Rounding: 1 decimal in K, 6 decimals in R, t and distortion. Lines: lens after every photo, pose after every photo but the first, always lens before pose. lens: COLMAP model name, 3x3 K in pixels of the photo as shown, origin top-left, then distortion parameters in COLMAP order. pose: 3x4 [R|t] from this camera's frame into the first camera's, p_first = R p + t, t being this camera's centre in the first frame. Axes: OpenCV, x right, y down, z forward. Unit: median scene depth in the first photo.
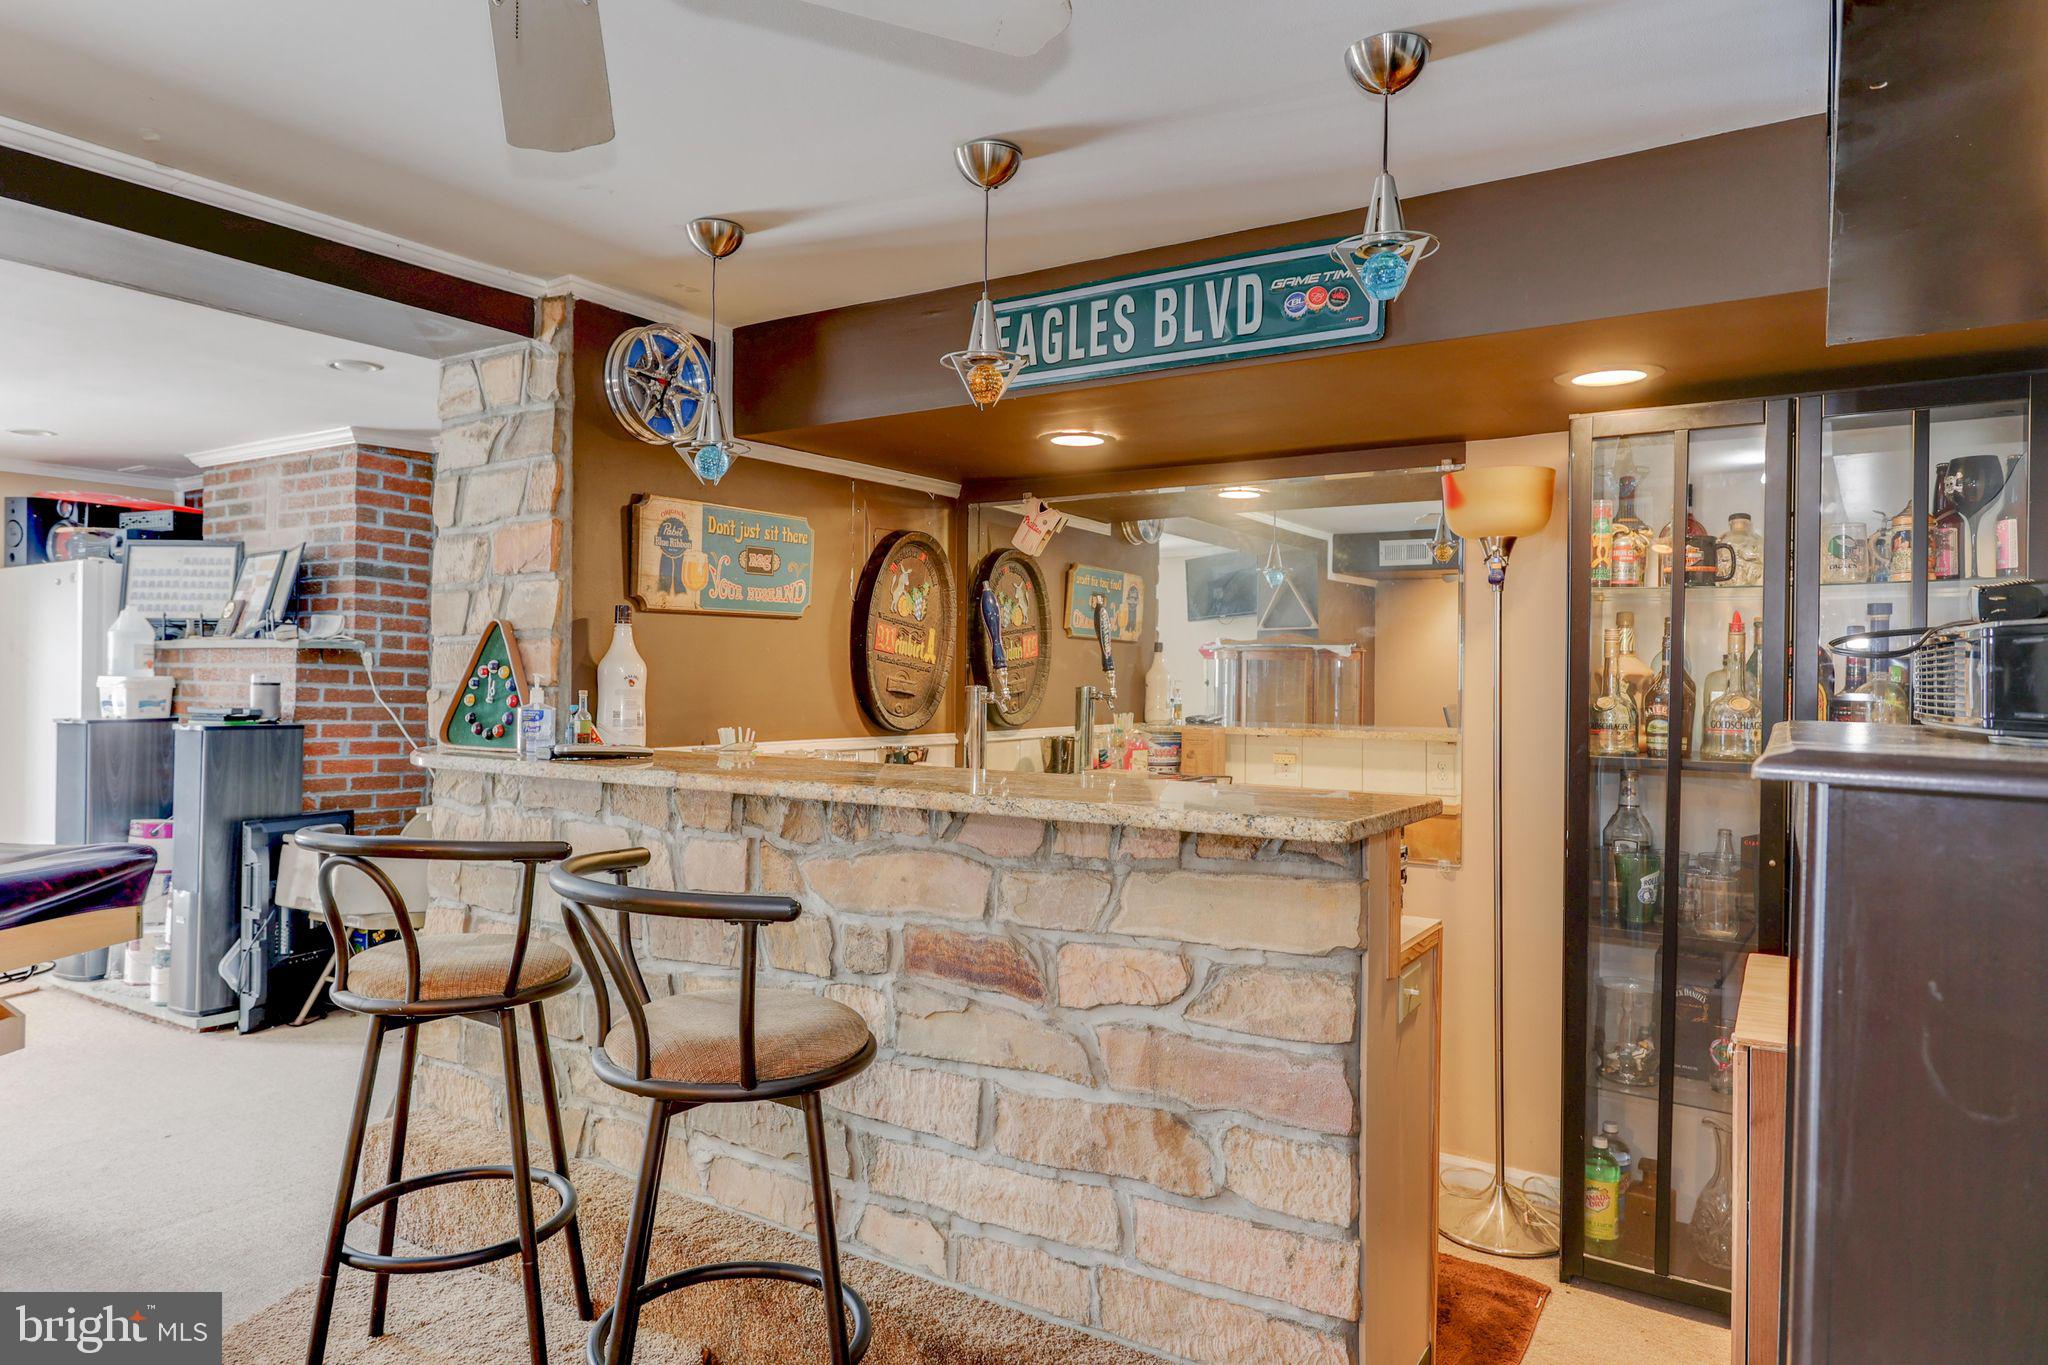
lens RADIAL K [[1243.6, 0, 1034.1], [0, 1243.6, 677.9], [0, 0, 1]] dist [0.000357, -0.002484]
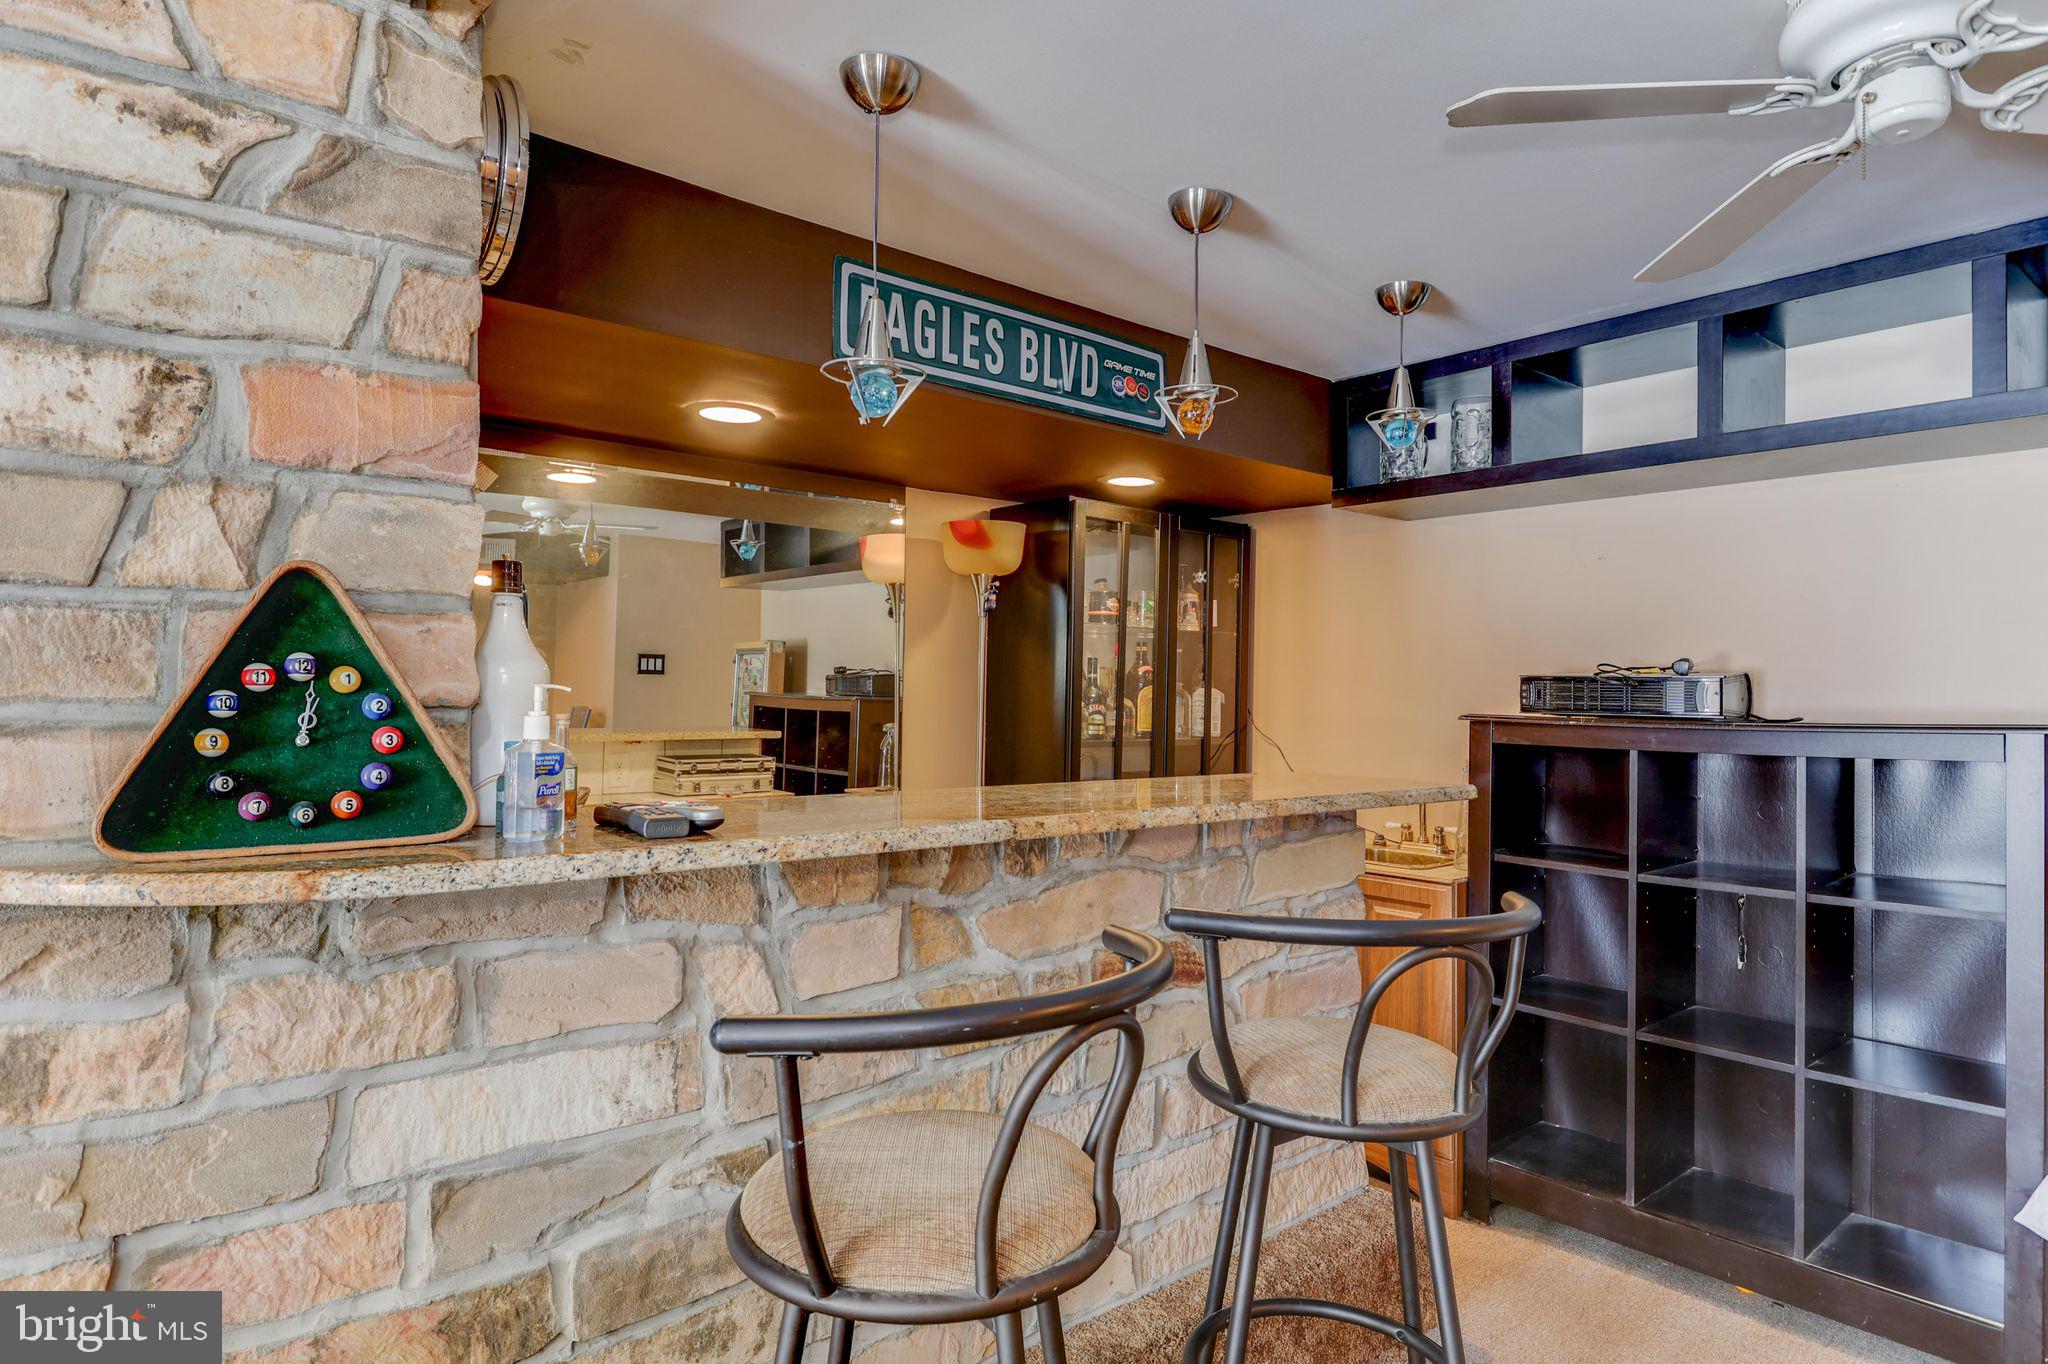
lens RADIAL K [[1190.0, 0, 1022.2], [0, 1190.0, 674.1], [0, 0, 1]] dist [-0.020349, 0.017264]
pose [[0.285550, 0.007296, 0.958336, -0.788628], [-0.012946, 0.999909, -0.003755, -0.008208], [-0.958276, -0.011335, 0.285619, 0.631111]]
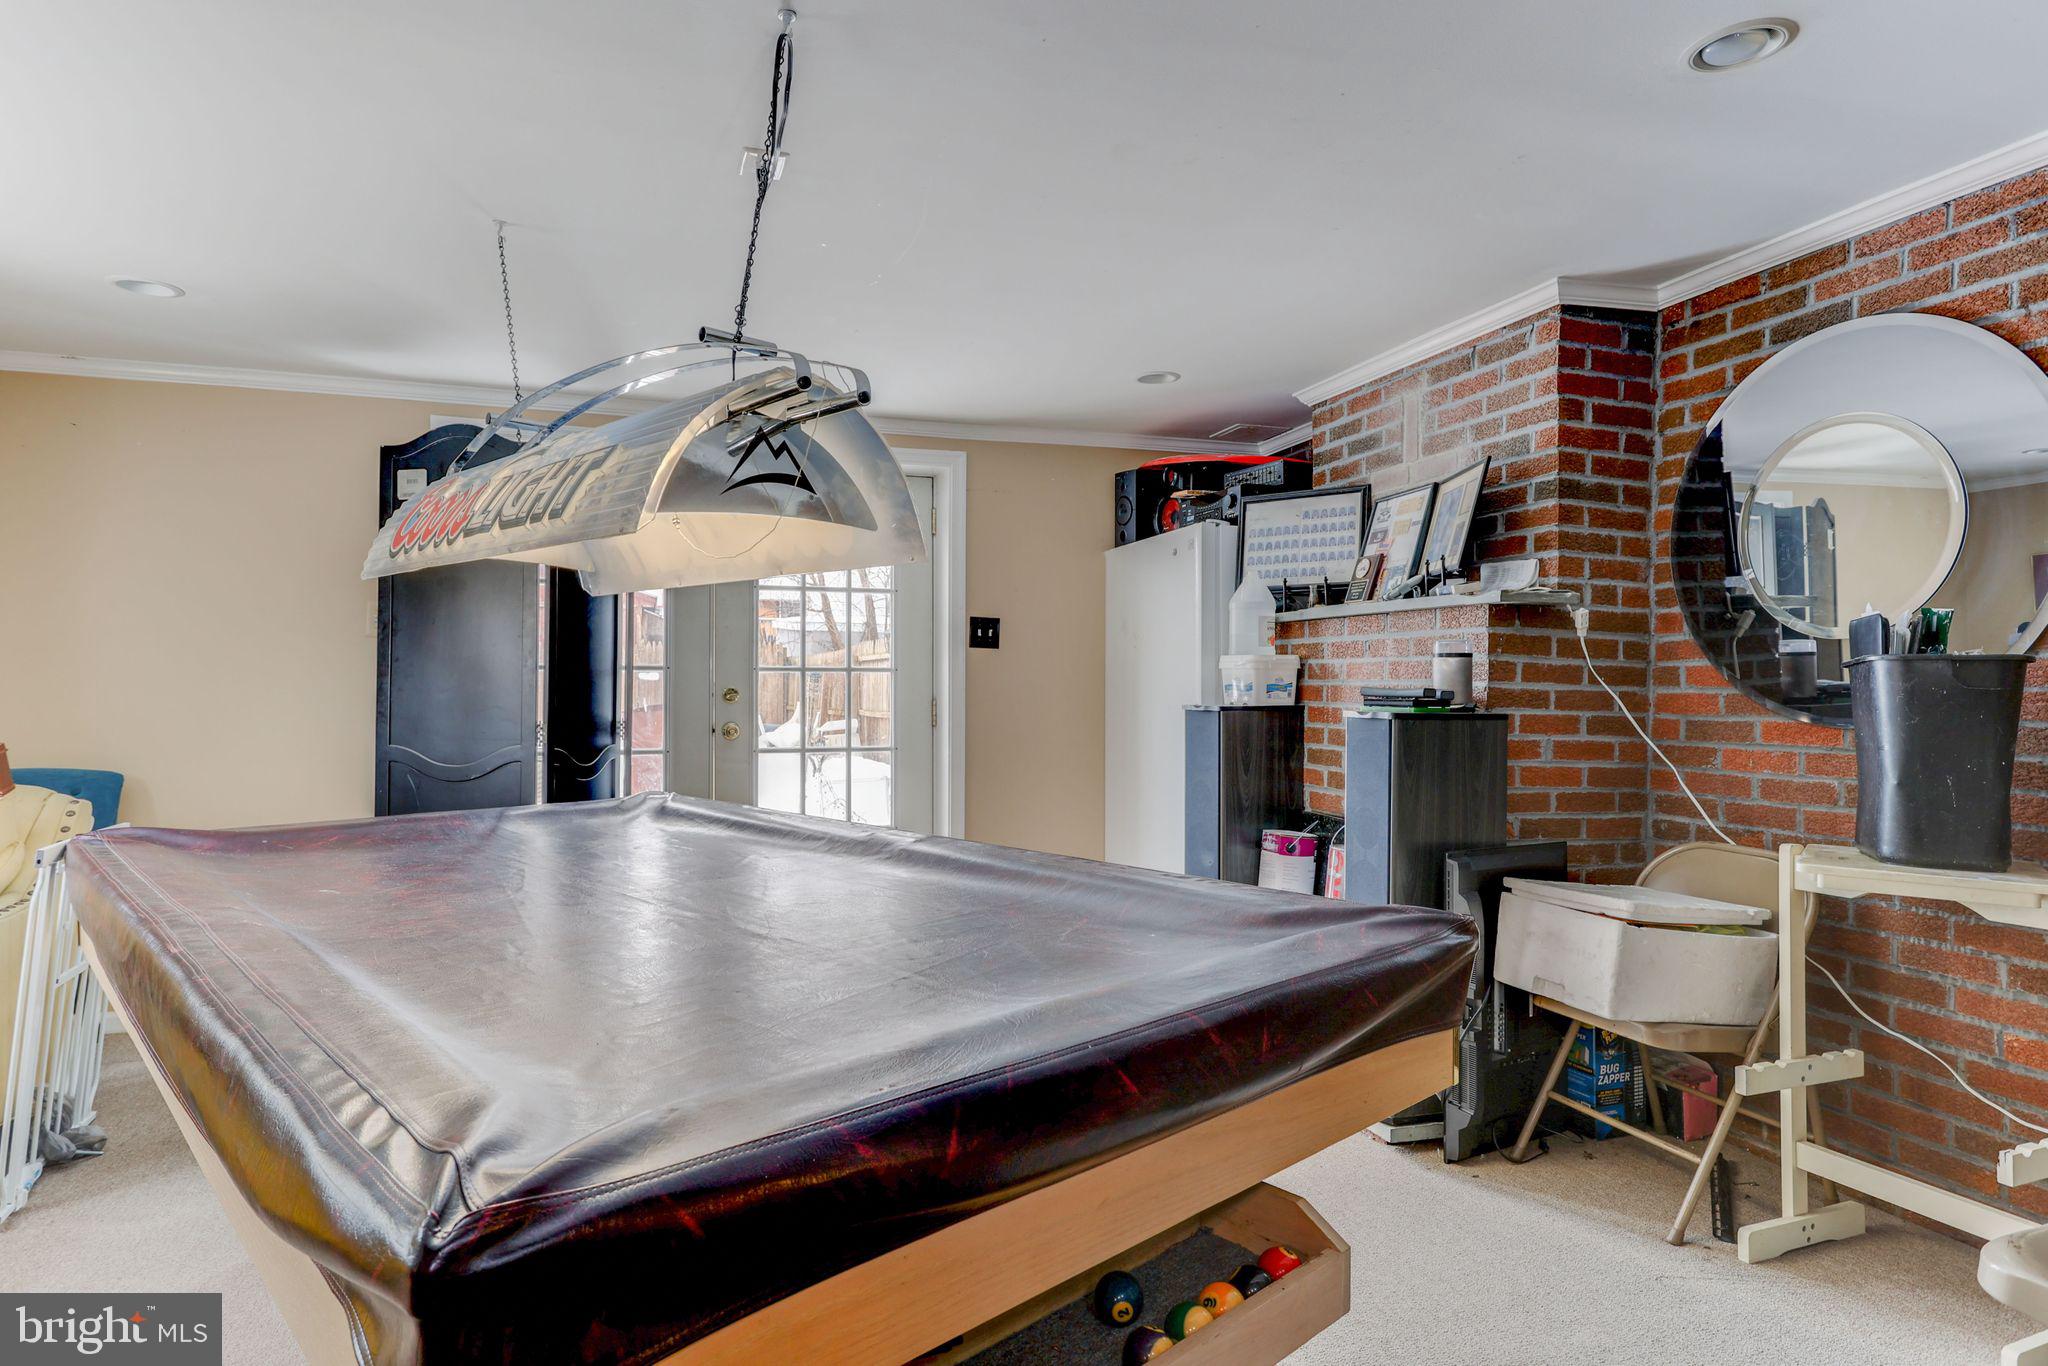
lens RADIAL K [[1190.0, 0, 1017.4], [0, 1190.0, 680.4], [0, 0, 1]] dist [-0.020349, 0.017264]
pose [[0.756606, -0.006921, -0.653834, -0.340188], [0.005096, 0.999976, -0.004688, 0.019373], [0.653851, 0.000215, 0.756623, 0.306130]]
